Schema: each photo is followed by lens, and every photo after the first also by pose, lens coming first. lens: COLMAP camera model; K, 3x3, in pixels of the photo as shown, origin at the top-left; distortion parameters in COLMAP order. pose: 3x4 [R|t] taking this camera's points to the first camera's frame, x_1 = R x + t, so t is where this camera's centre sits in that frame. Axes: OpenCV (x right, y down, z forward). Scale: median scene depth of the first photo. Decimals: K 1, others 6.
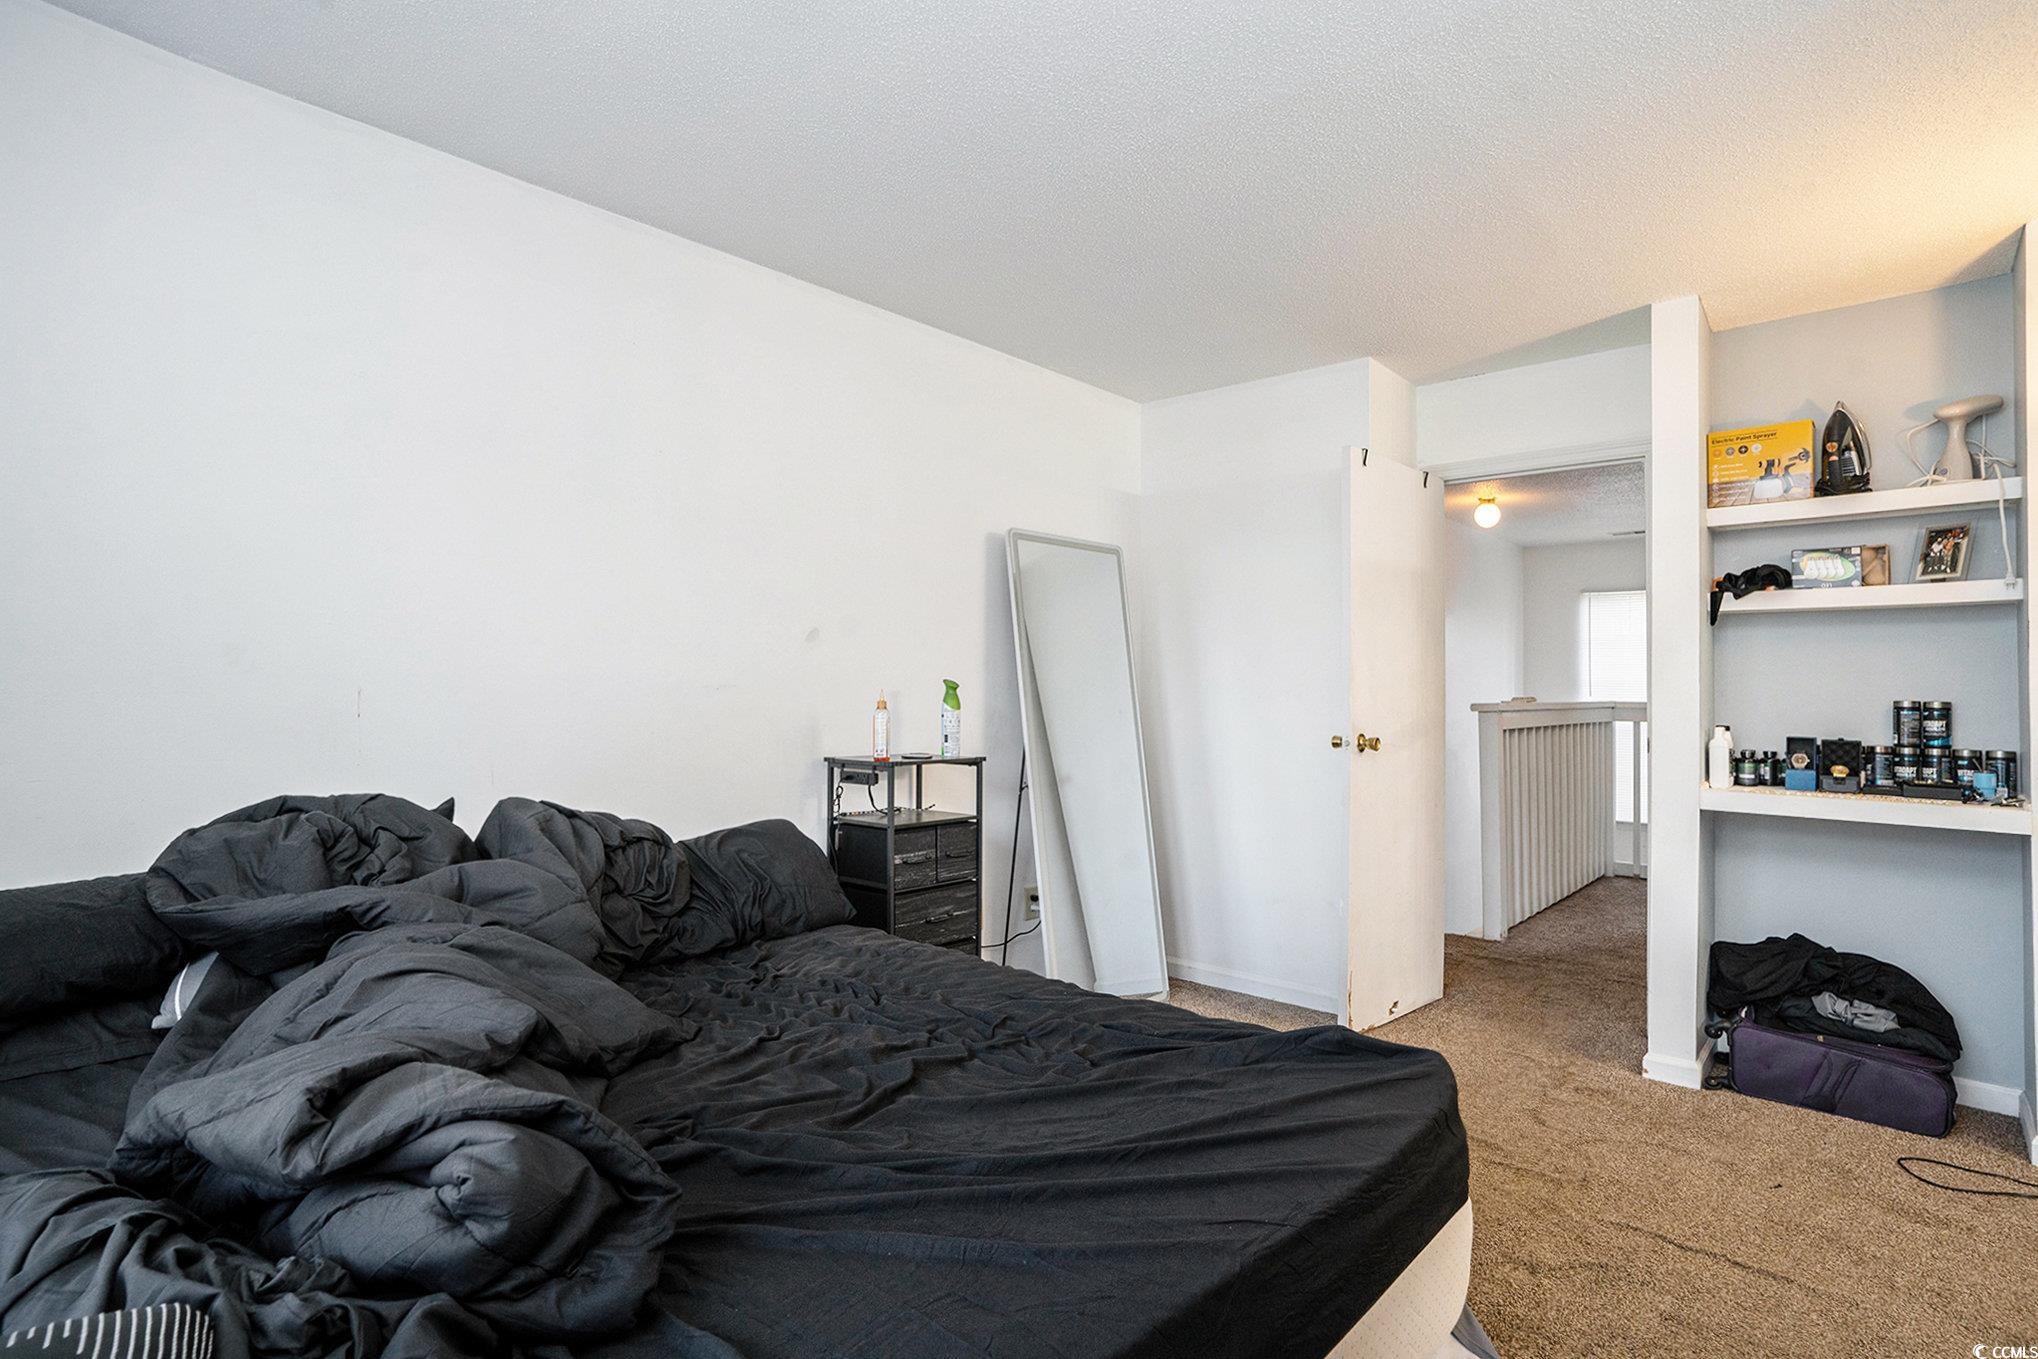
lens RADIAL K [[1038.3, 0, 1023.8], [0, 1038.3, 693.5], [0, 0, 1]] dist [-0.022673, 0.000052]
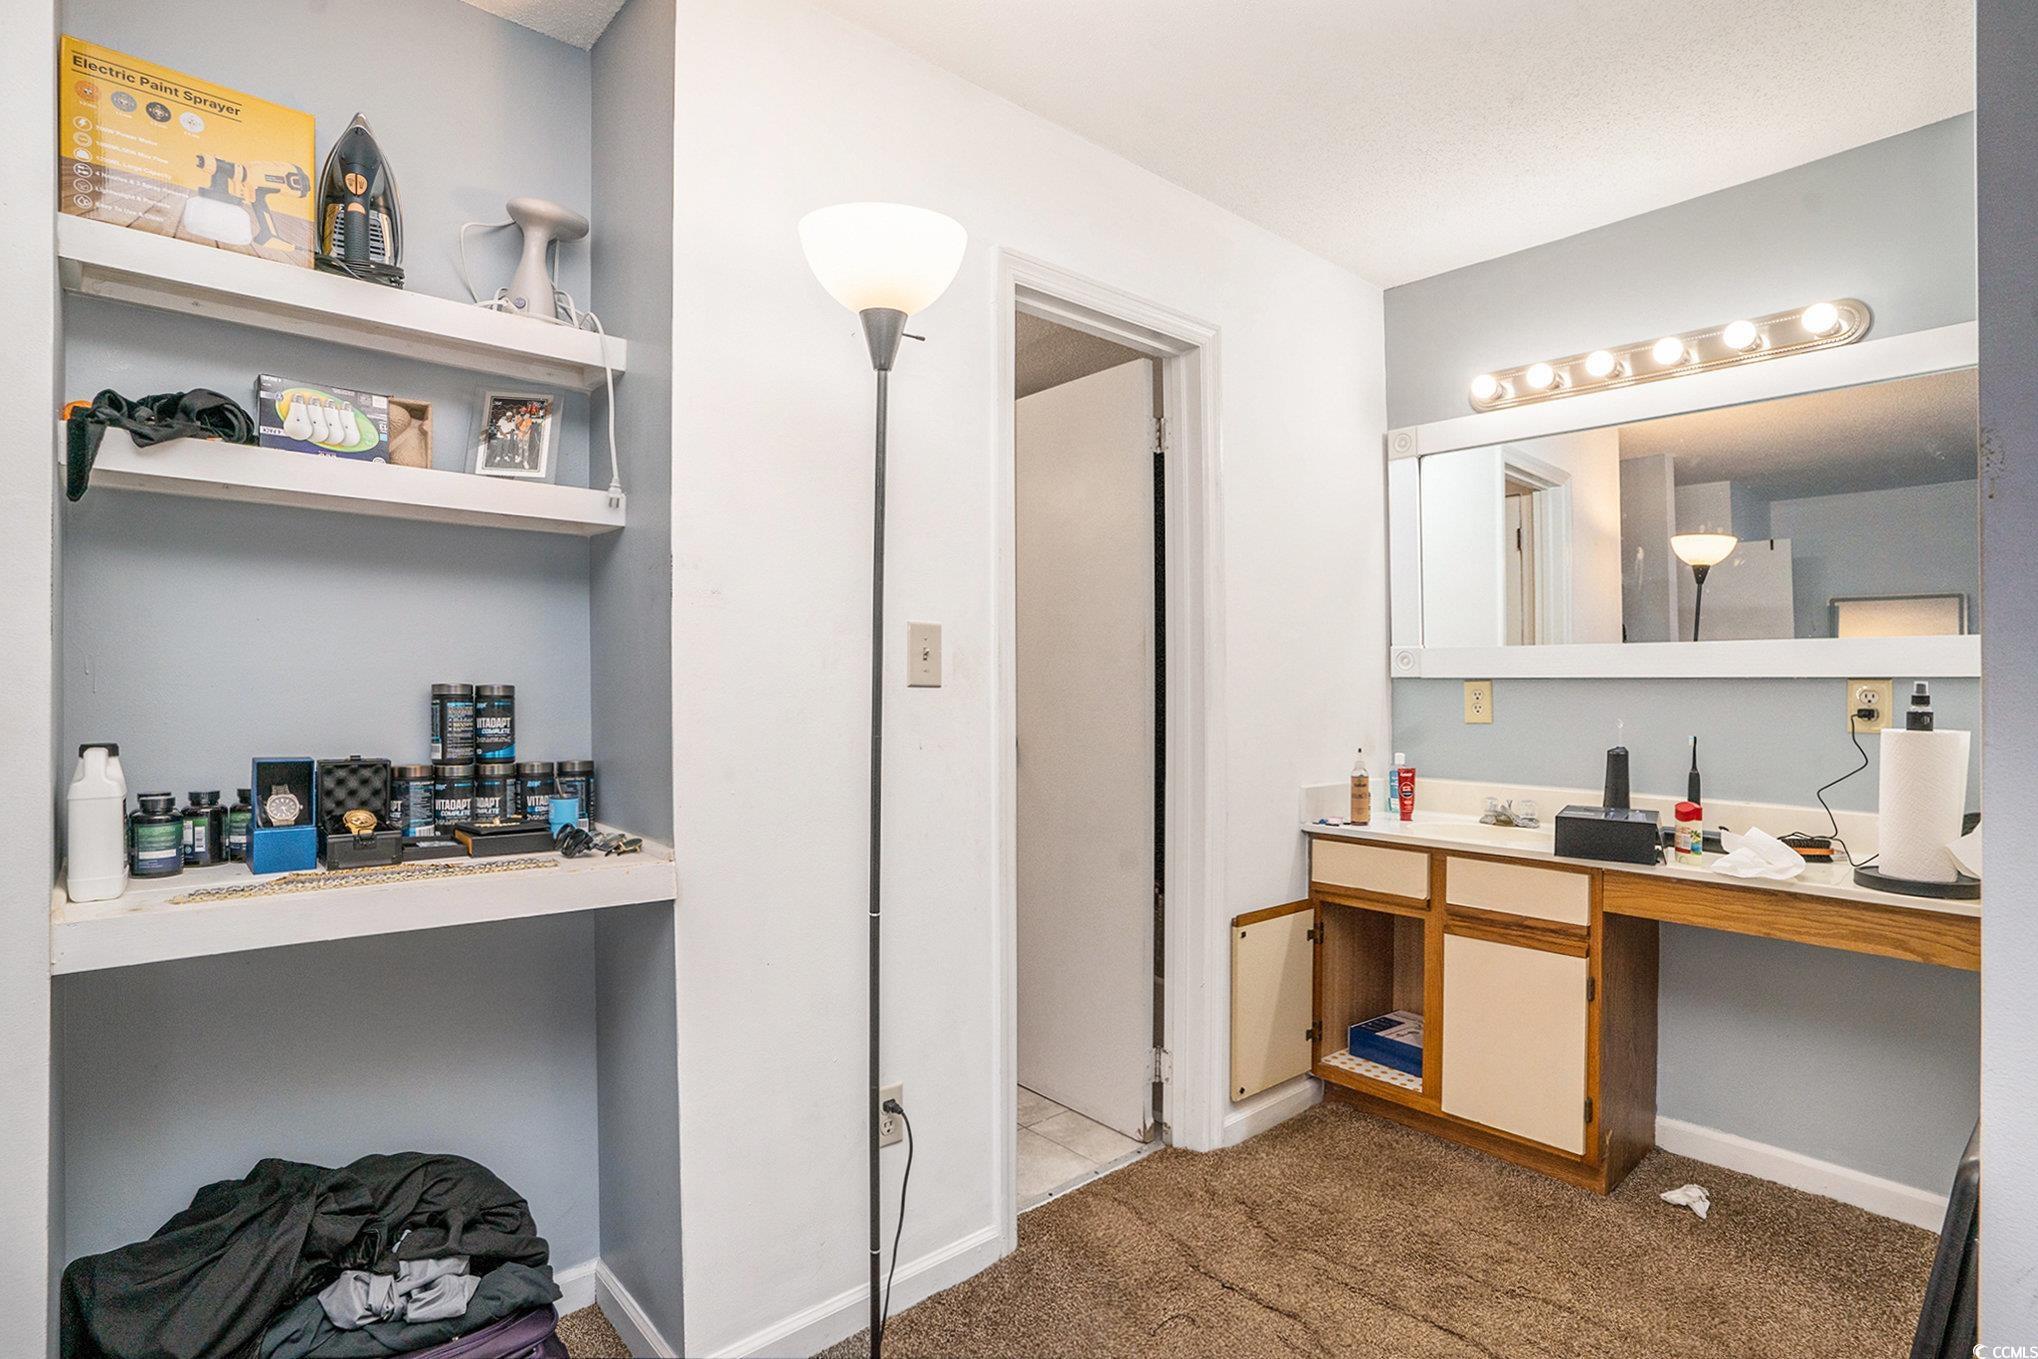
lens RADIAL K [[1008.0, 0, 1019.0], [0, 1008.0, 679.5], [0, 0, 1]] dist [-0.050788, 0.025849]
pose [[0.128019, 0.002447, 0.991769, 0.351626], [-0.007106, 0.999974, -0.001550, 0.003581], [-0.991746, -0.006849, 0.128033, 0.613762]]
